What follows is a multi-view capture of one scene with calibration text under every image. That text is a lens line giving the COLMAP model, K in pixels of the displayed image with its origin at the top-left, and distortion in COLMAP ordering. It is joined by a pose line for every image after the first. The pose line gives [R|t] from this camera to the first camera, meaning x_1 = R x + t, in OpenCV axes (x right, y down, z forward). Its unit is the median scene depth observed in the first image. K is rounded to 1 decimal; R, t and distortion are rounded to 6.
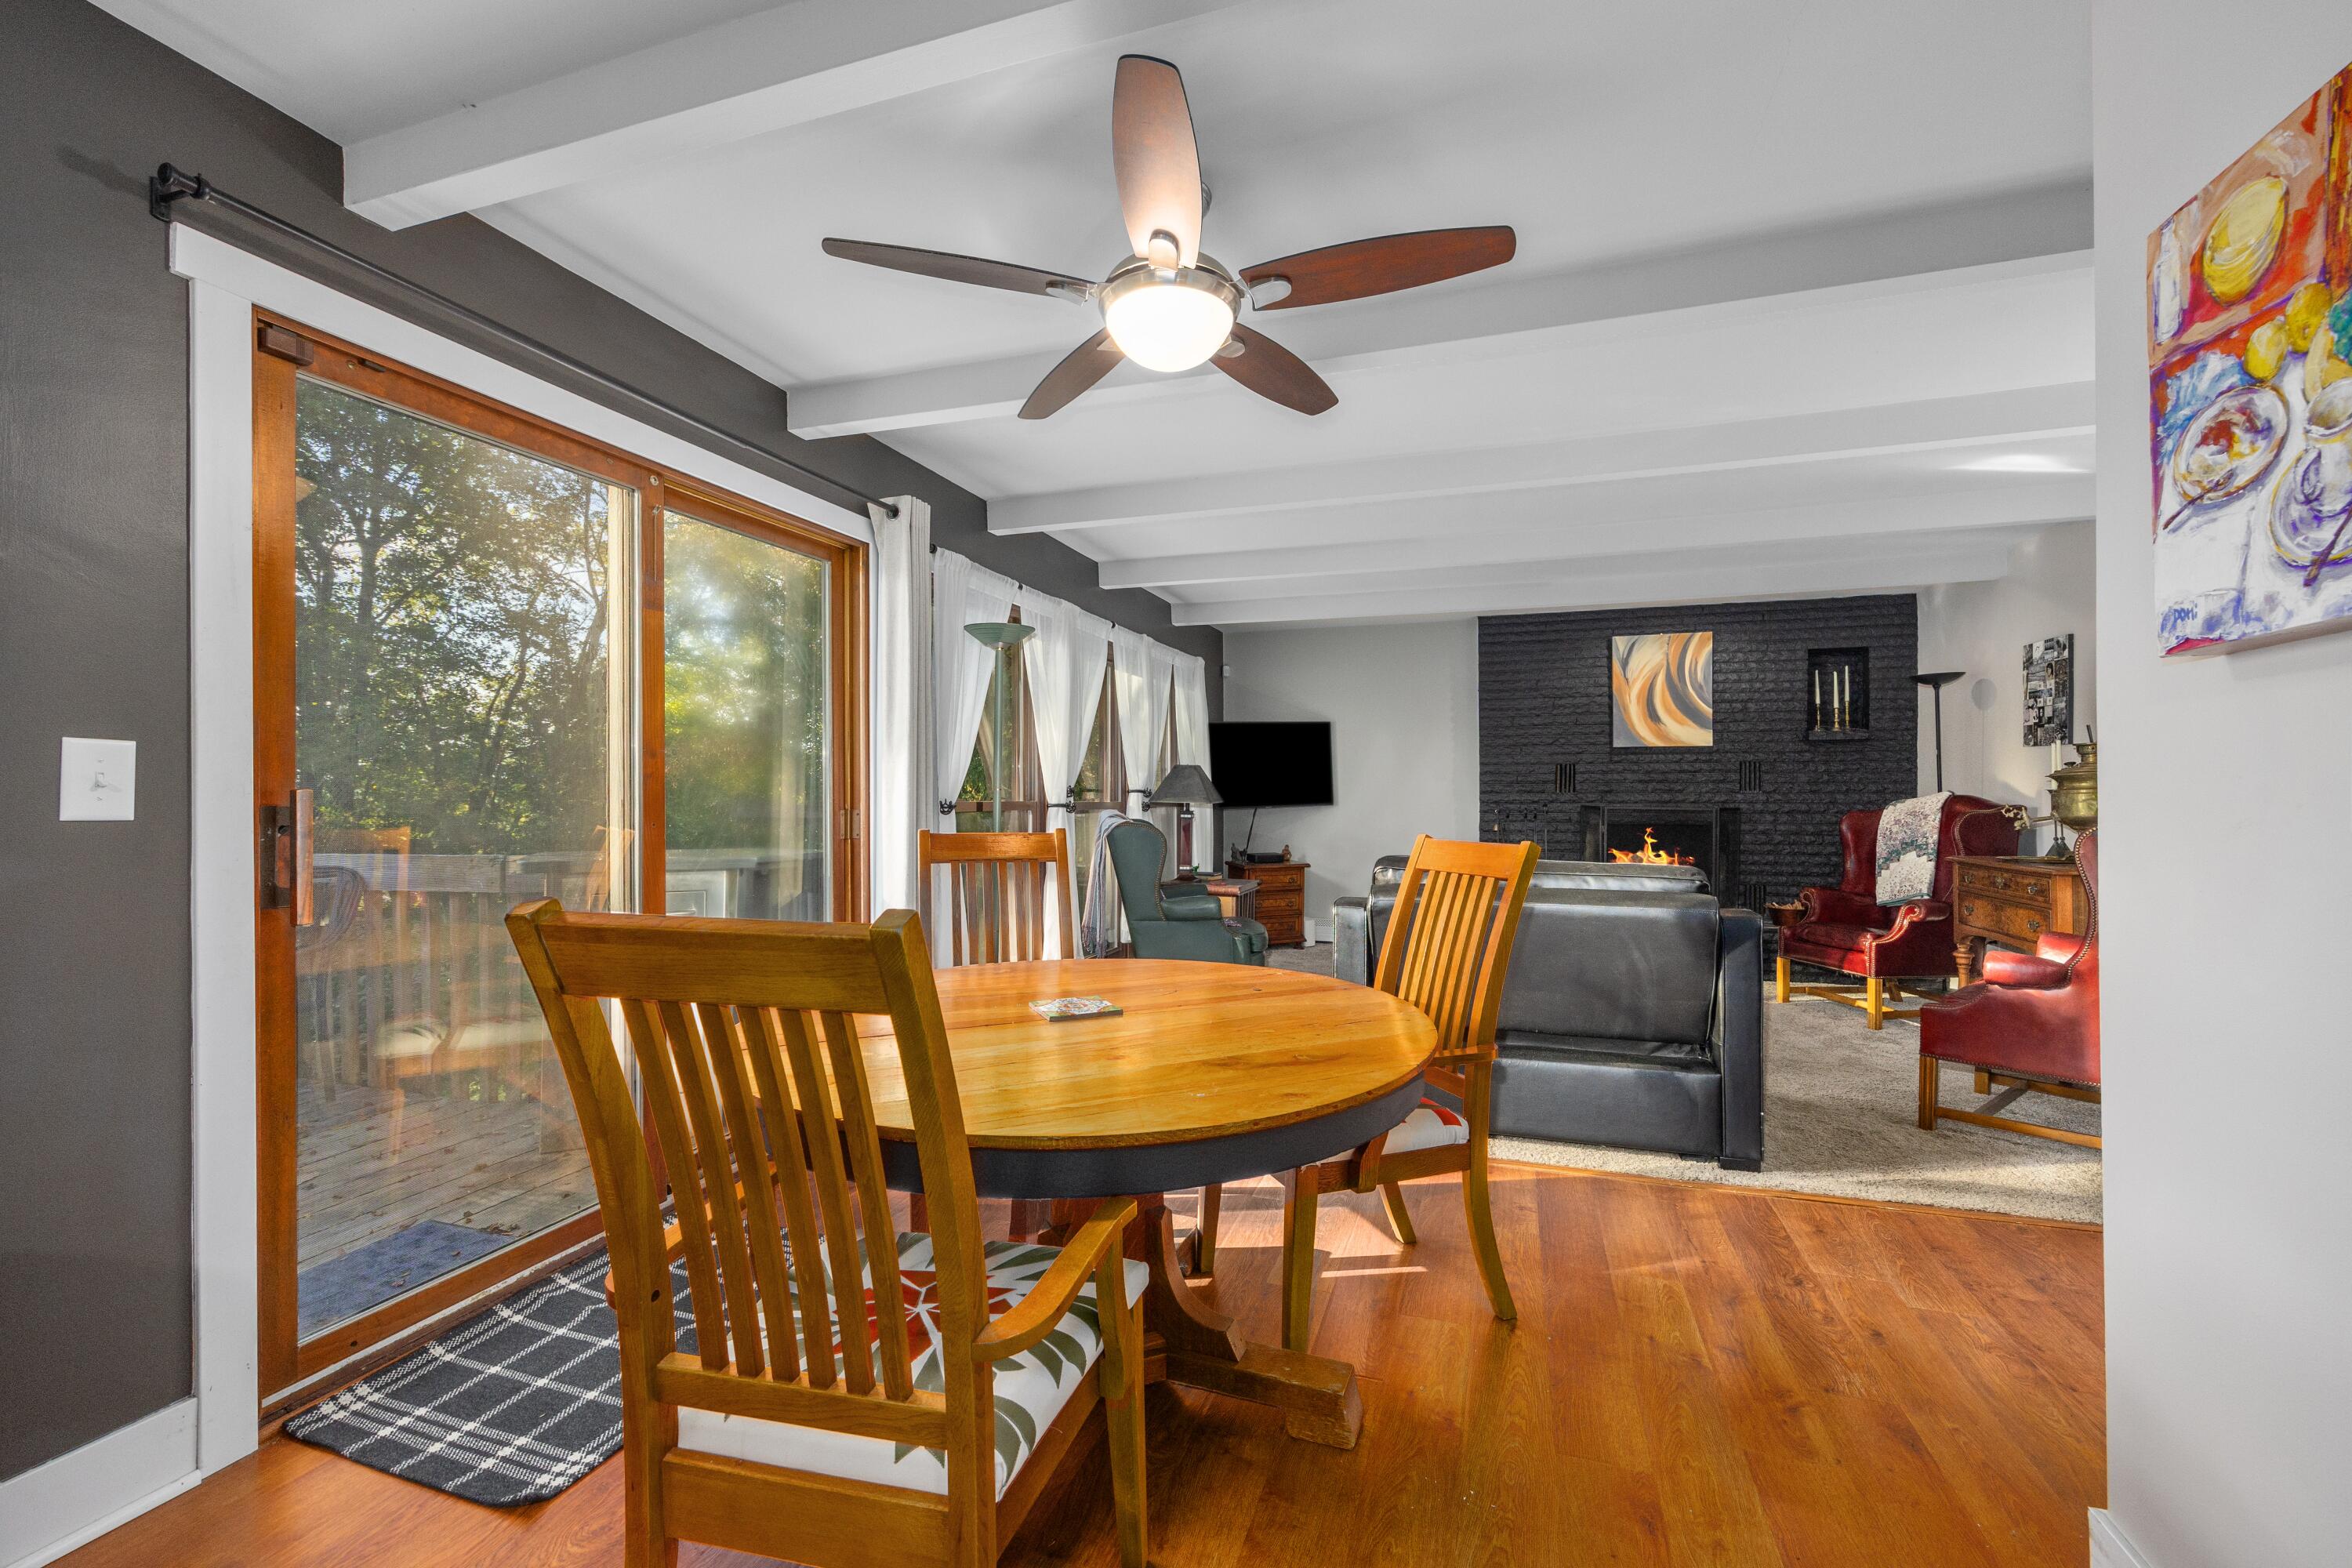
lens RADIAL K [[949.1, 0, 1171.8], [0, 949.1, 790.9], [0, 0, 1]] dist [-0.002286, -0.000016]
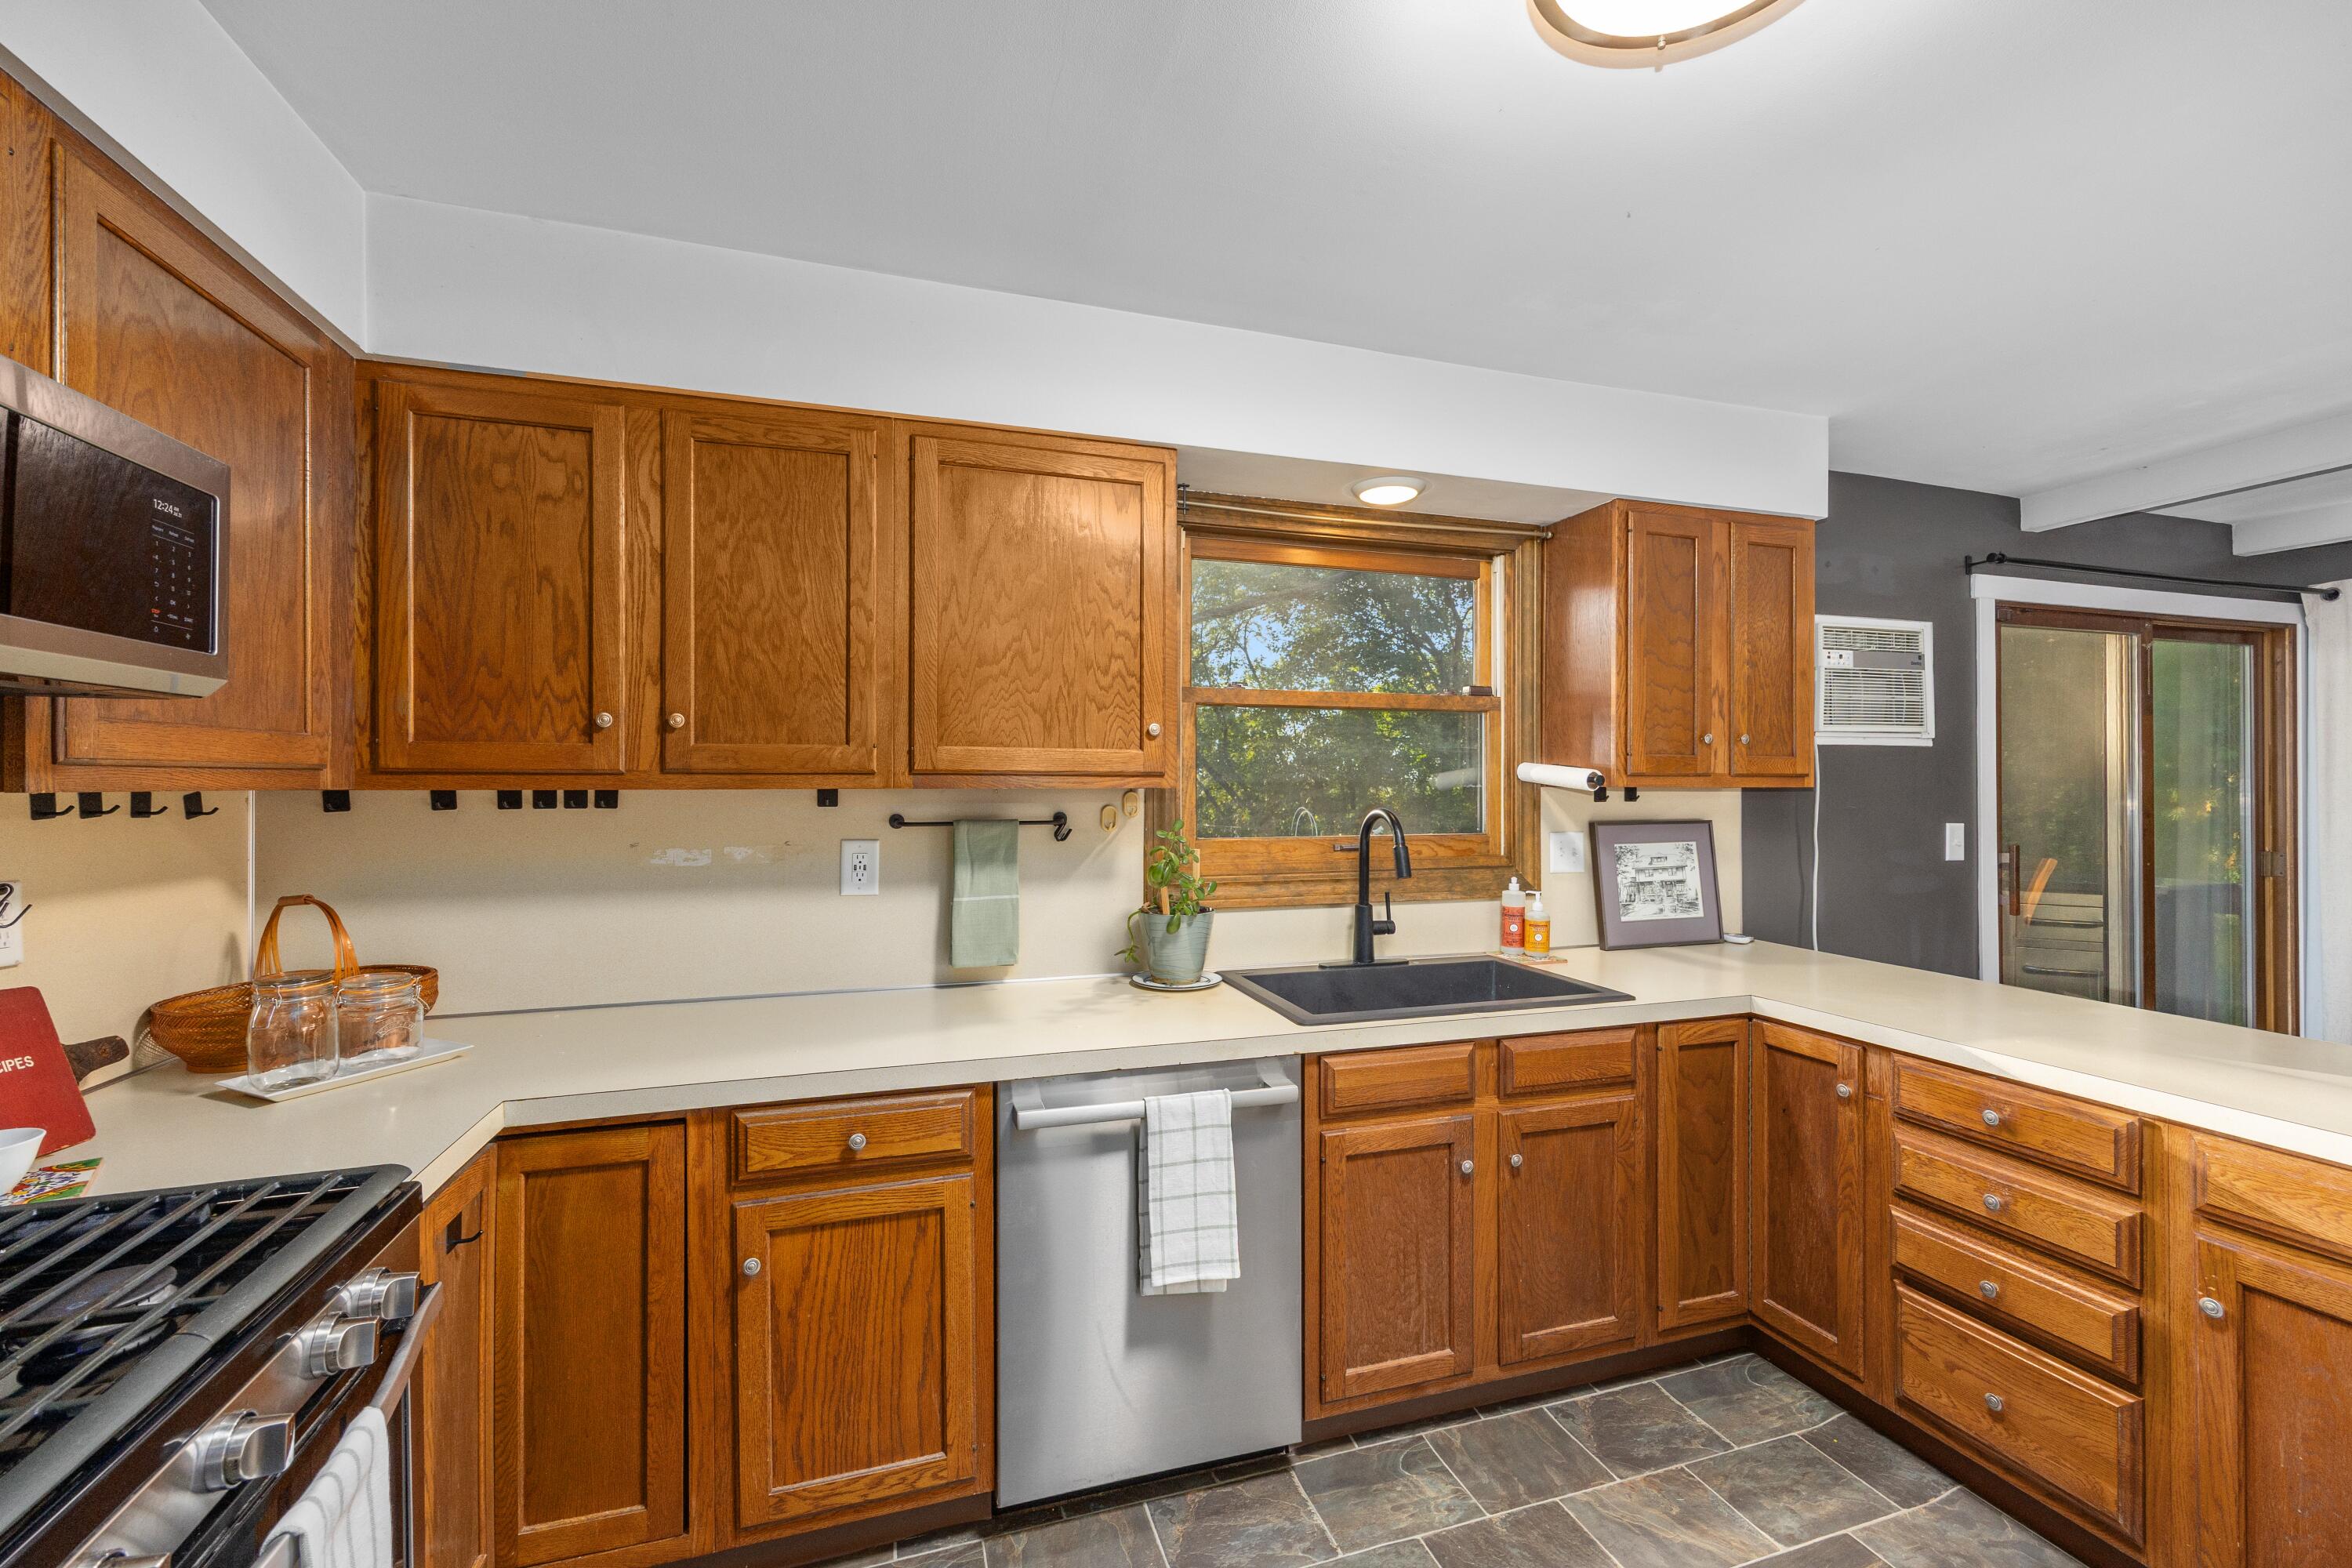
lens RADIAL K [[949.1, 0, 1181.0], [0, 949.1, 786.2], [0, 0, 1]] dist [-0.002286, -0.000016]
pose [[0.596091, 0.001218, -0.802916, -0.113048], [0.001200, 0.999996, 0.002408, -0.037647], [0.802916, -0.002399, 0.596087, -0.433426]]
